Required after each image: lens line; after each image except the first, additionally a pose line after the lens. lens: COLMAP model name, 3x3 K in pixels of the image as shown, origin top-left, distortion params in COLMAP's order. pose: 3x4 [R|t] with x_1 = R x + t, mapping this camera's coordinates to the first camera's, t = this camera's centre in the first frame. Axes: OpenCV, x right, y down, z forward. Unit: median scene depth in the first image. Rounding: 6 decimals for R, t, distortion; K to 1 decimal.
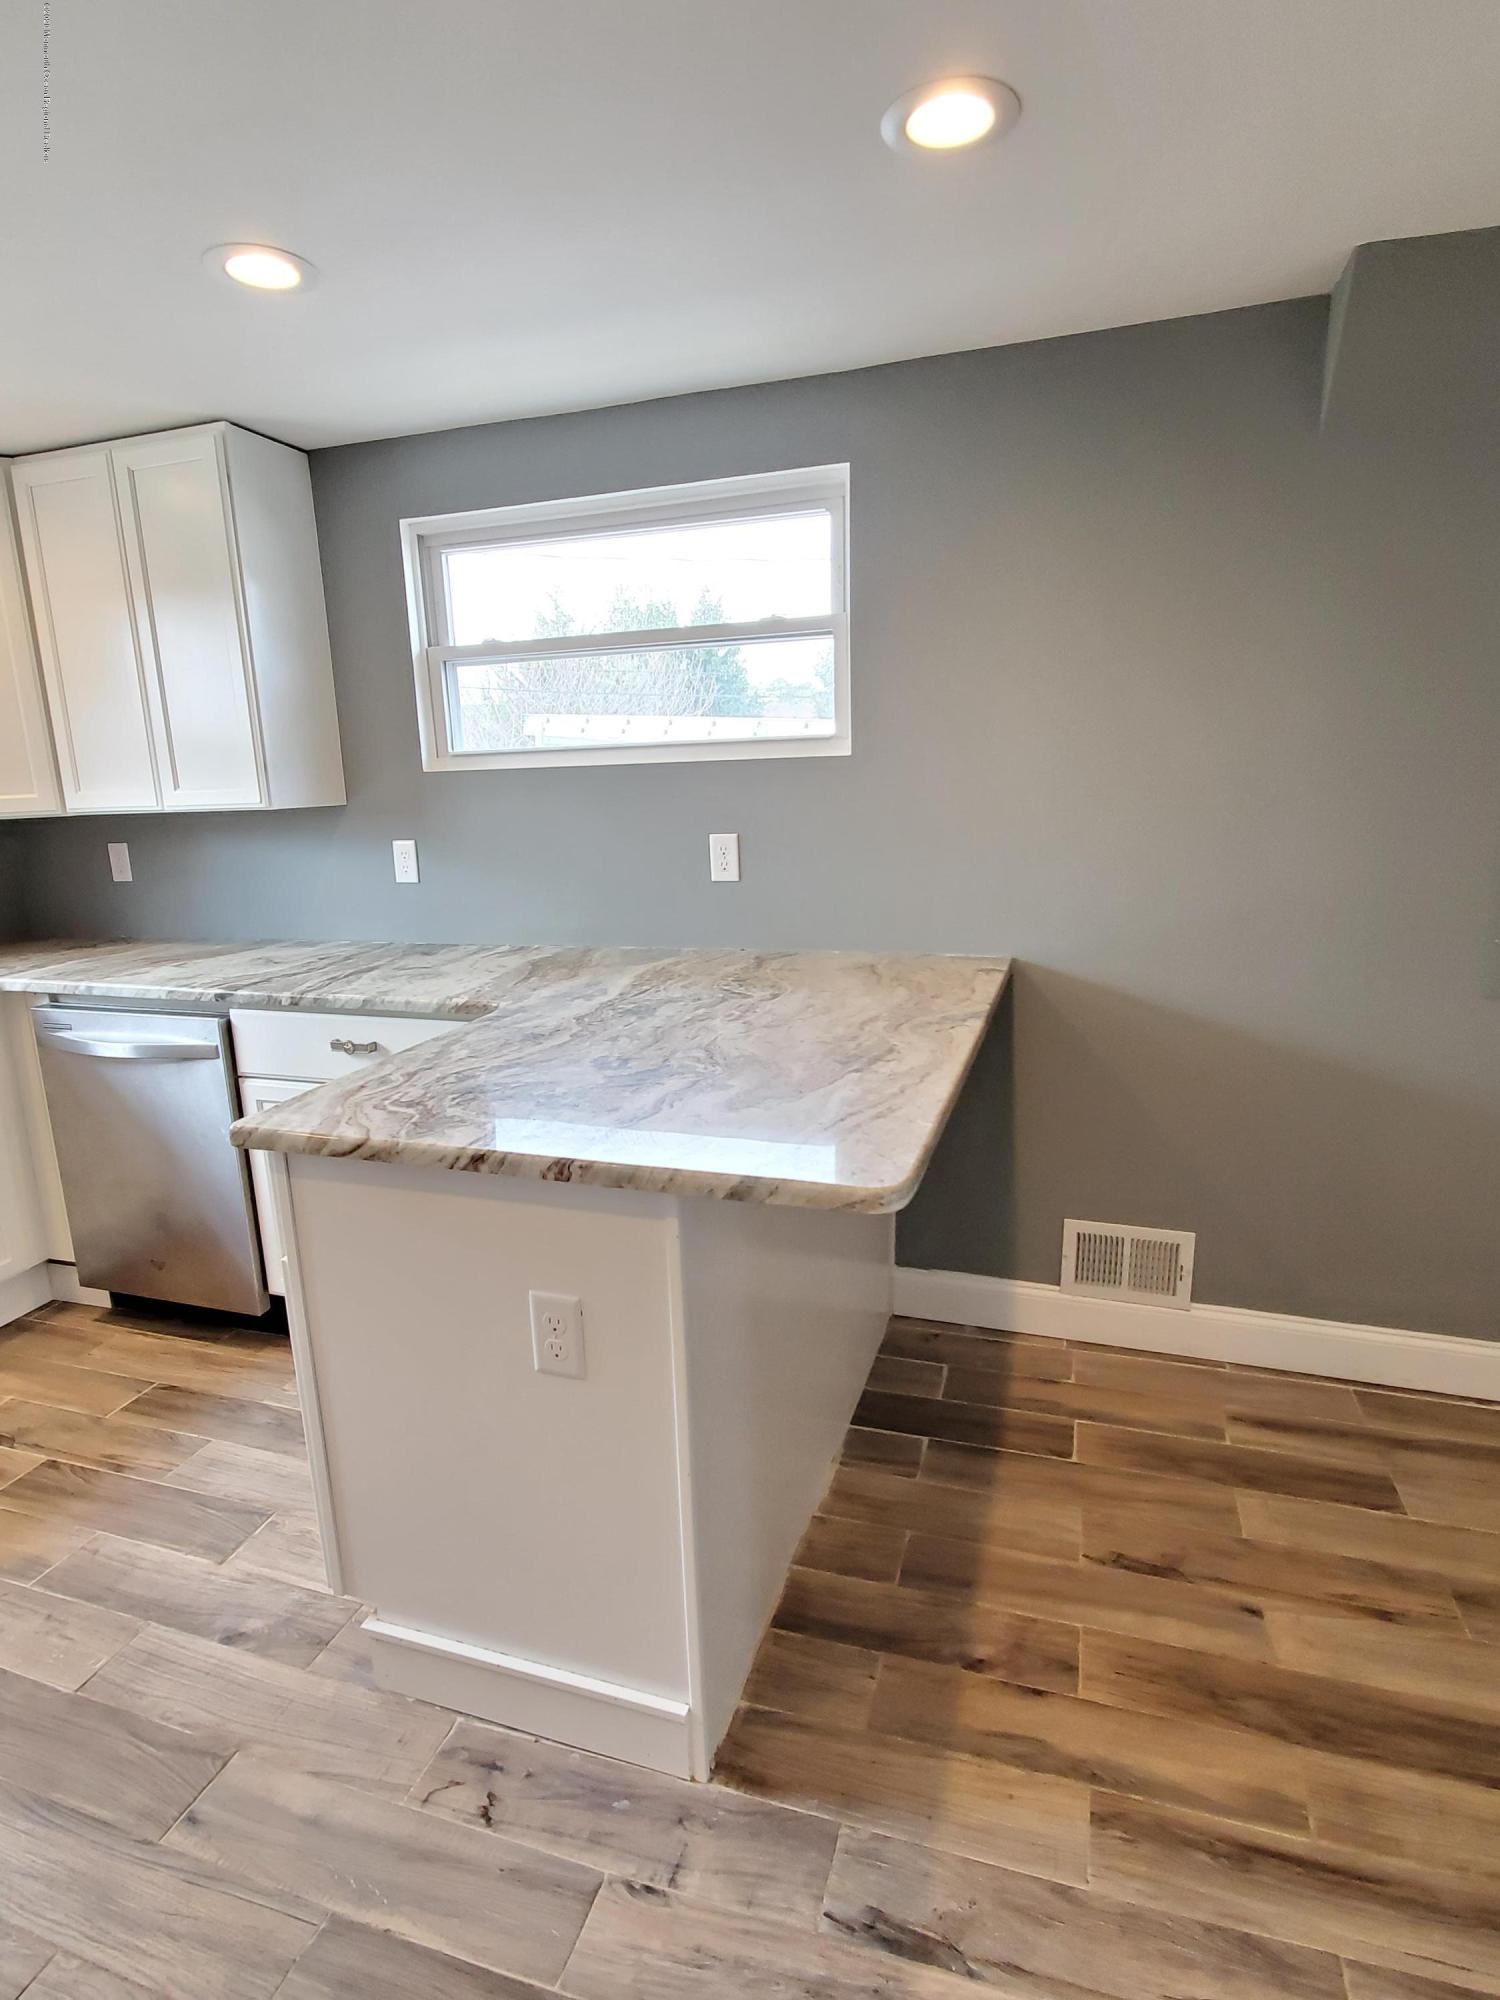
lens RADIAL K [[1087.6, 0, 727.8], [0, 1087.6, 1003.5], [0, 0, 1]] dist [0.018779, -0.001278]
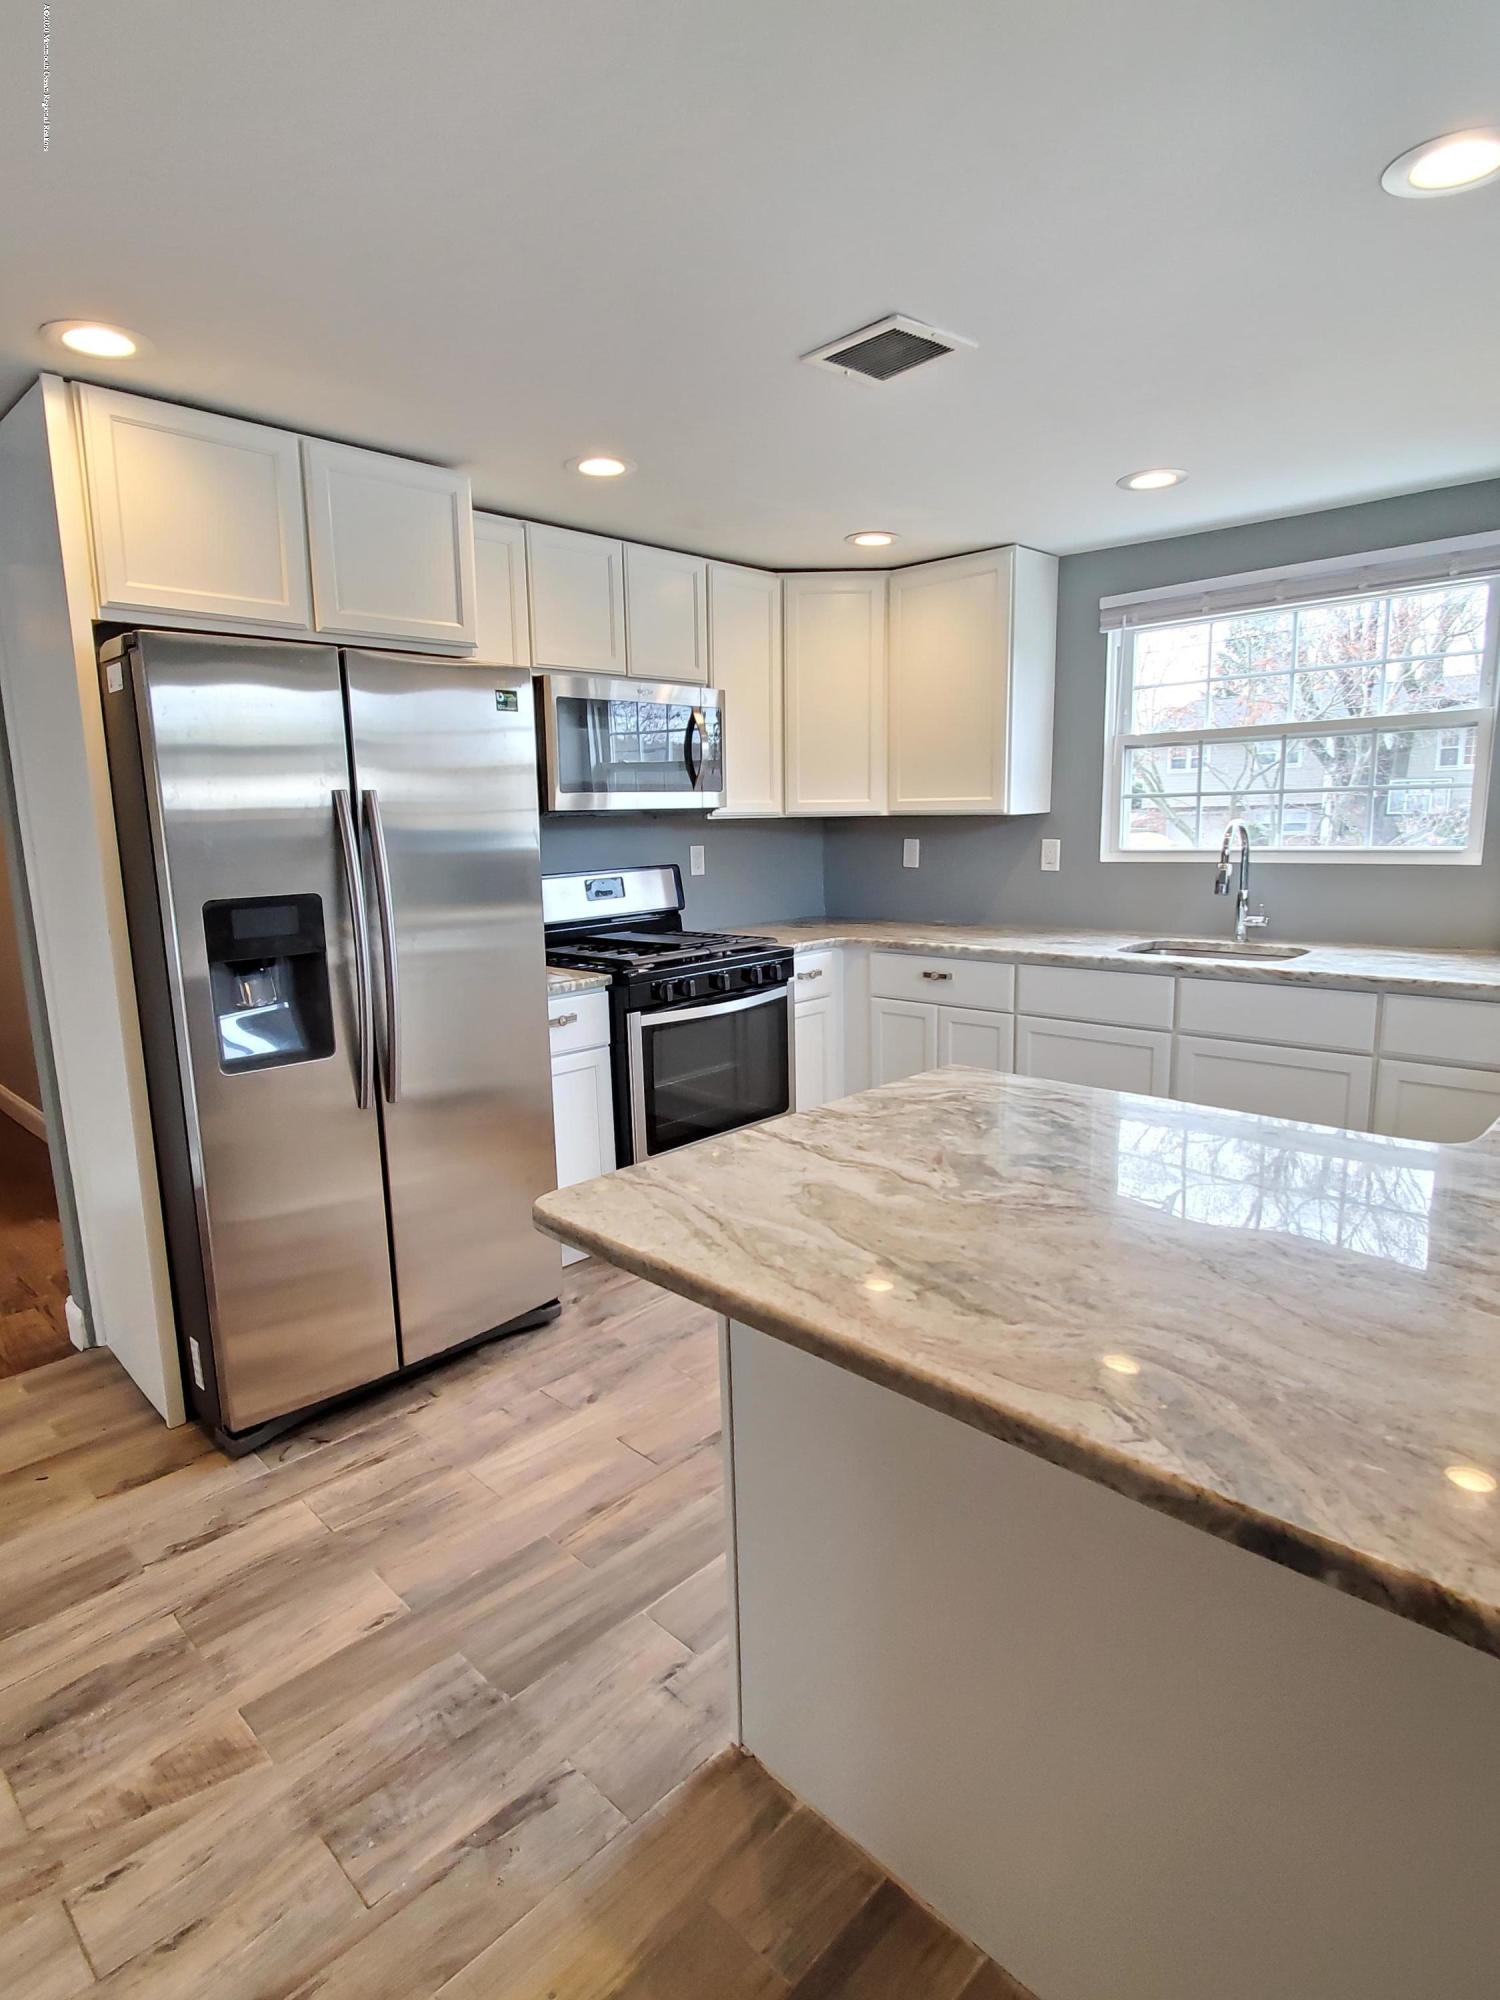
lens RADIAL K [[1087.6, 0, 727.8], [0, 1087.6, 1003.5], [0, 0, 1]] dist [0.018779, -0.001278]
pose [[-0.446672, 0.200992, -0.871830, 0.747798], [-0.148509, 0.944266, 0.293778, -0.285680], [0.882286, 0.260697, -0.391928, 1.176801]]
